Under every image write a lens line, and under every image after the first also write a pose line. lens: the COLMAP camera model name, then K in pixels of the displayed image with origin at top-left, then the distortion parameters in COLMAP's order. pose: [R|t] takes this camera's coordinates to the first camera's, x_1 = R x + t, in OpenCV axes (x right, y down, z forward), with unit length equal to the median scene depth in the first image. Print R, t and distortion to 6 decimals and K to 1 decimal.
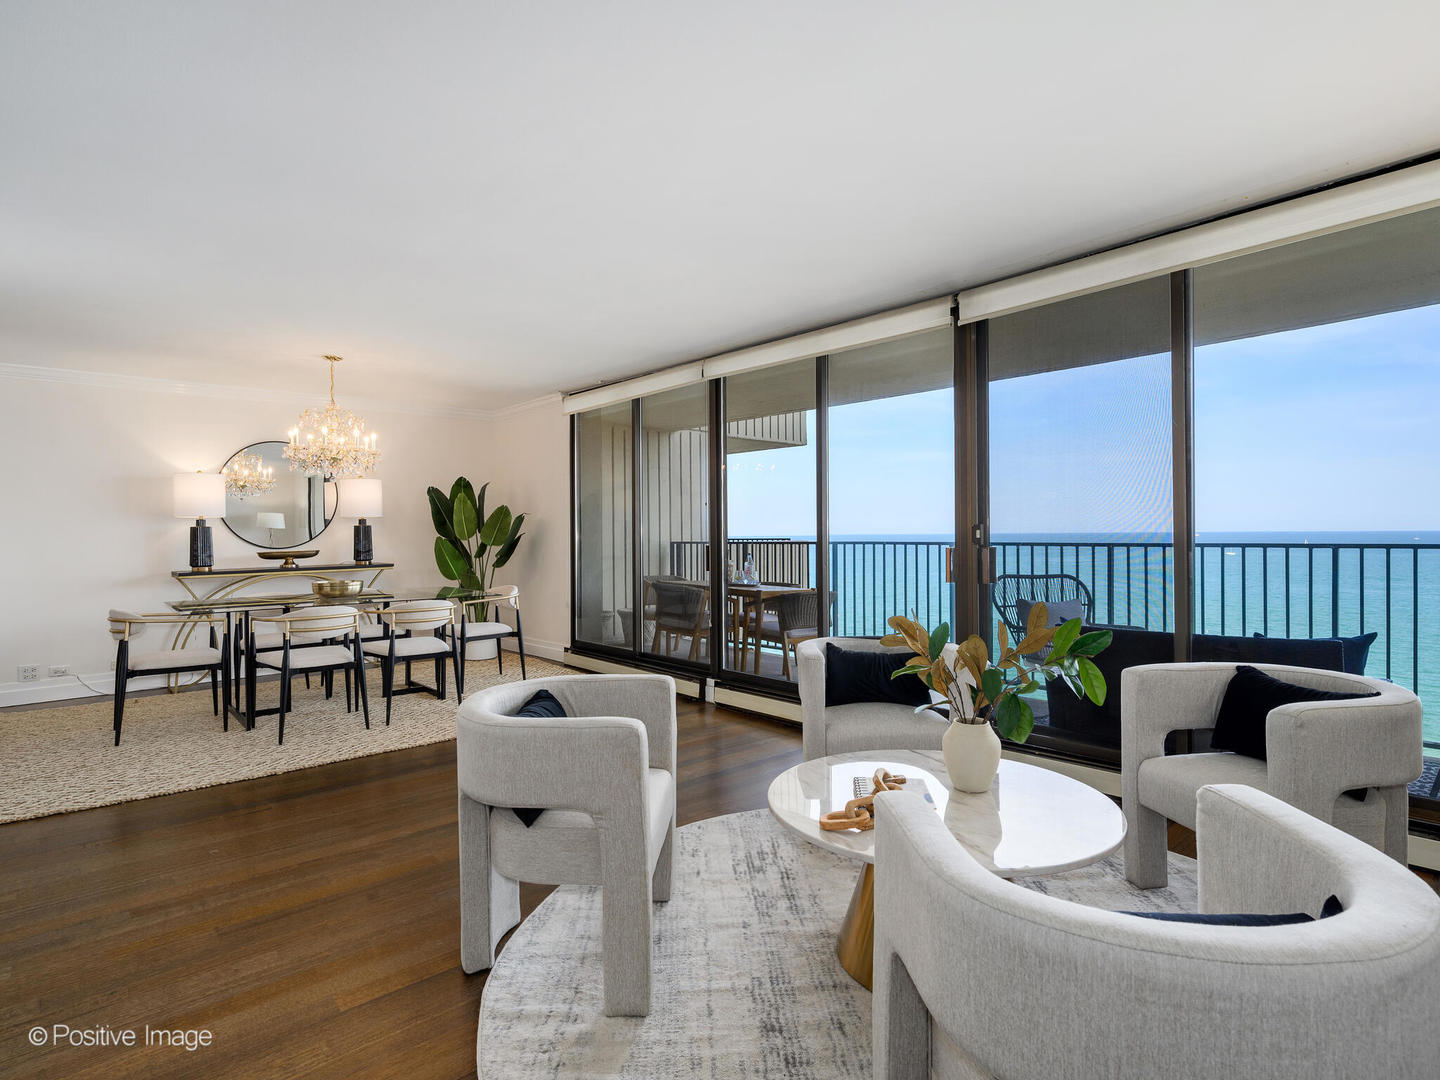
lens RADIAL K [[743.1, 0, 727.2], [0, 743.1, 524.6], [0, 0, 1]] dist [0.006137, -0.000114]
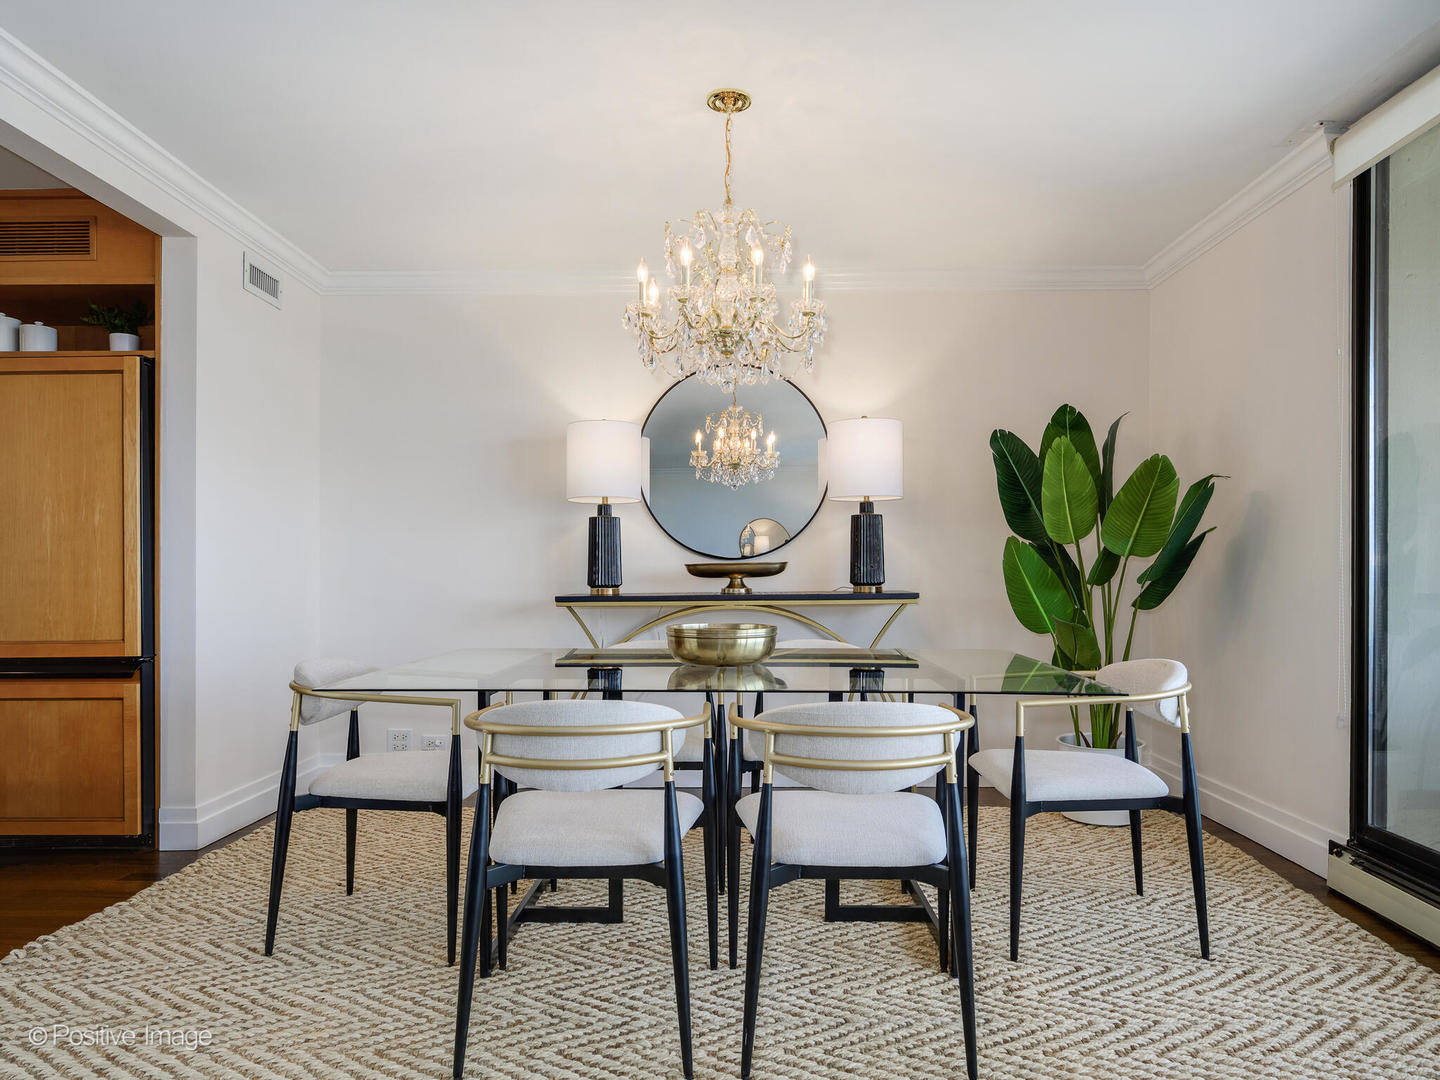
lens RADIAL K [[982.9, 0, 733.6], [0, 982.9, 576.1], [0, 0, 1]] dist [-0.004463, -0.002600]
pose [[0.746406, 0.013964, -0.665345, -0.118034], [0.000889, 0.999758, 0.021981, 0.028014], [0.665491, -0.016998, 0.746213, 0.450802]]
